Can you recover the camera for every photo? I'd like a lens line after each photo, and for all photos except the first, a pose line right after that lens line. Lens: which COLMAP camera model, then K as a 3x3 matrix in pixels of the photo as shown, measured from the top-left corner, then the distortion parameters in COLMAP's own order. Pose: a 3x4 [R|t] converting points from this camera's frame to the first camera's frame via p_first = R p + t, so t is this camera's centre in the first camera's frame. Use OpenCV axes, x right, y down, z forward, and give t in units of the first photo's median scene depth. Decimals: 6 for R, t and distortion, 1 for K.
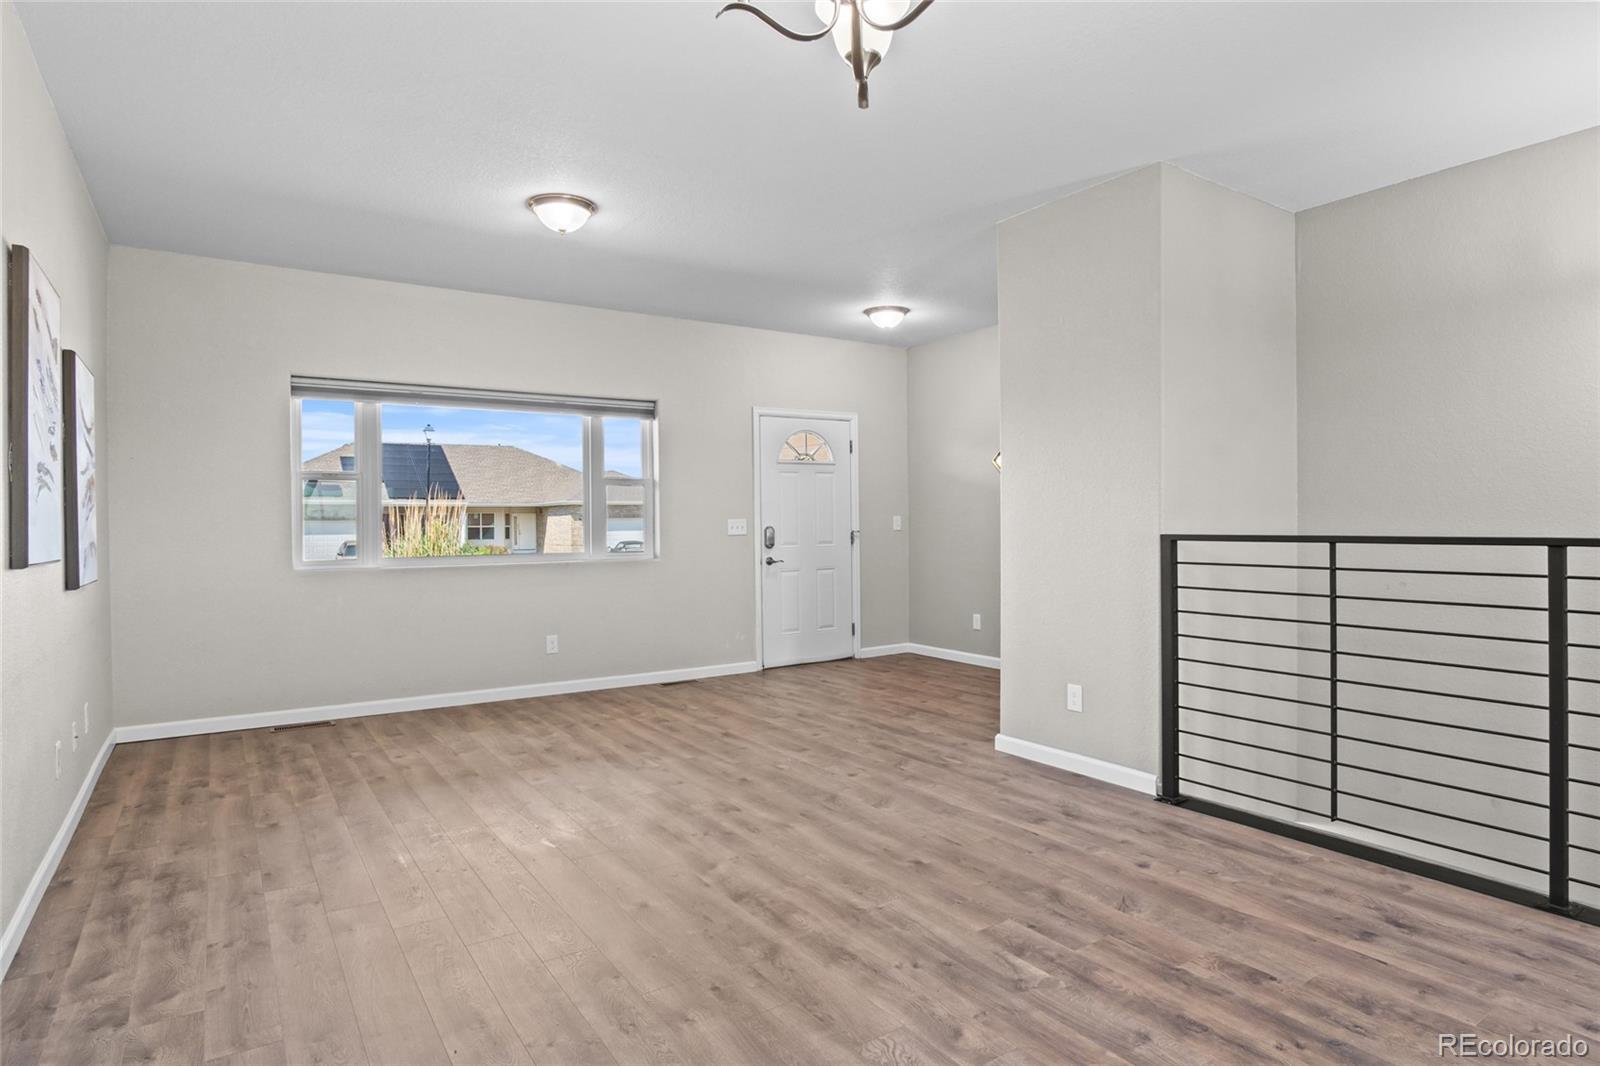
lens RADIAL K [[877.3, 0, 800.9], [0, 877.3, 532.6], [0, 0, 1]] dist [-0.030621, 0.008775]
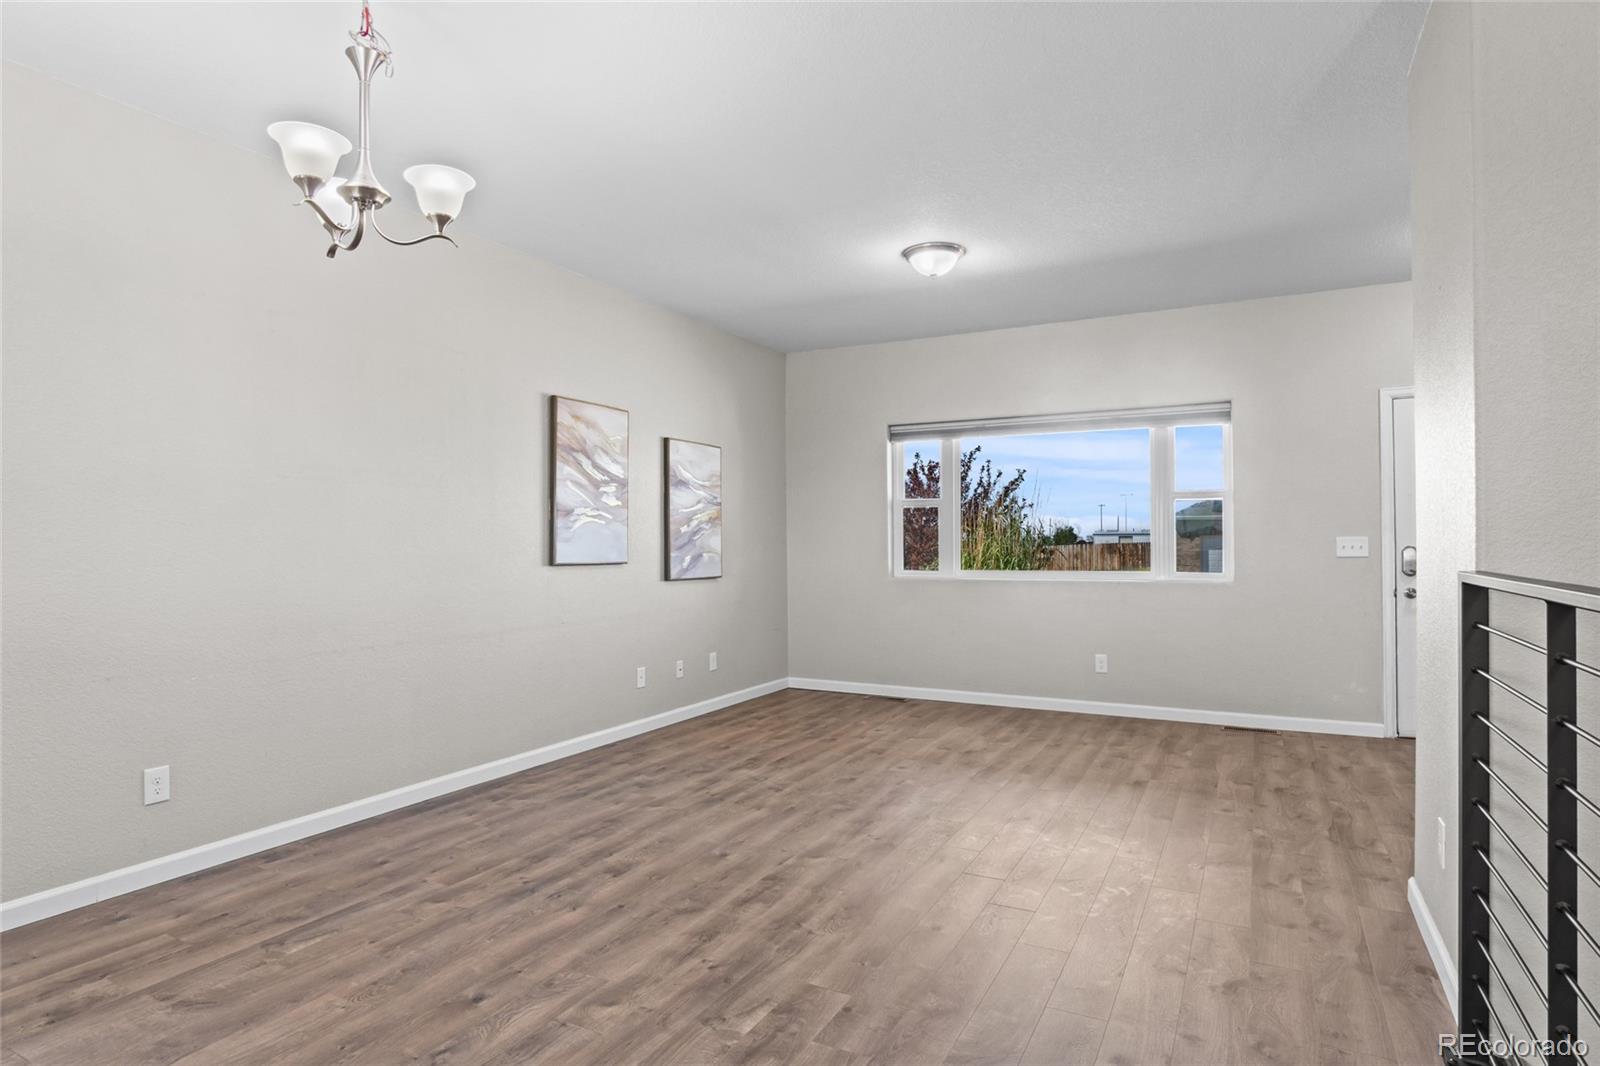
lens RADIAL K [[877.3, 0, 784.1], [0, 877.3, 536.6], [0, 0, 1]] dist [-0.030621, 0.008775]
pose [[0.462640, 0.001239, -0.886545, 0.756413], [-0.011476, 0.999924, -0.004592, -0.012272], [0.886472, 0.012298, 0.462619, 0.401228]]
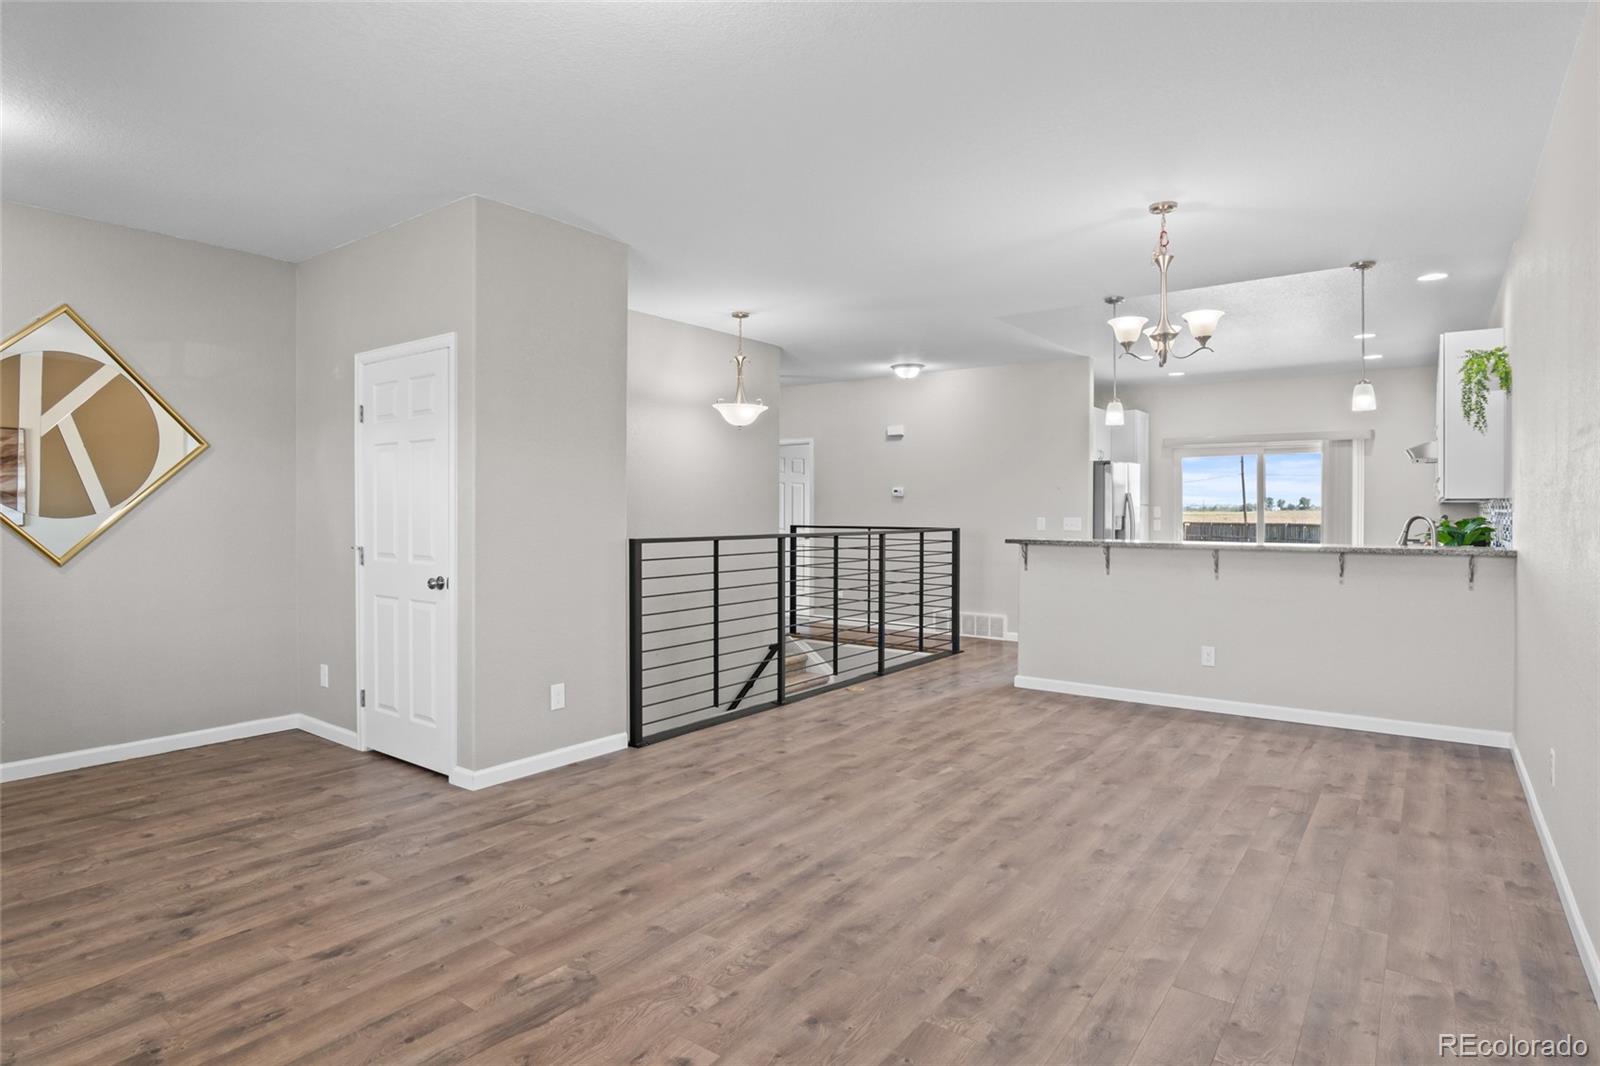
lens RADIAL K [[877.3, 0, 780.2], [0, 877.3, 499.8], [0, 0, 1]] dist [-0.030621, 0.008775]
pose [[-0.328671, 0.019957, 0.944234, -0.943740], [0.014125, 0.999769, -0.016214, -0.033741], [-0.944339, 0.008008, -0.328877, 1.322240]]
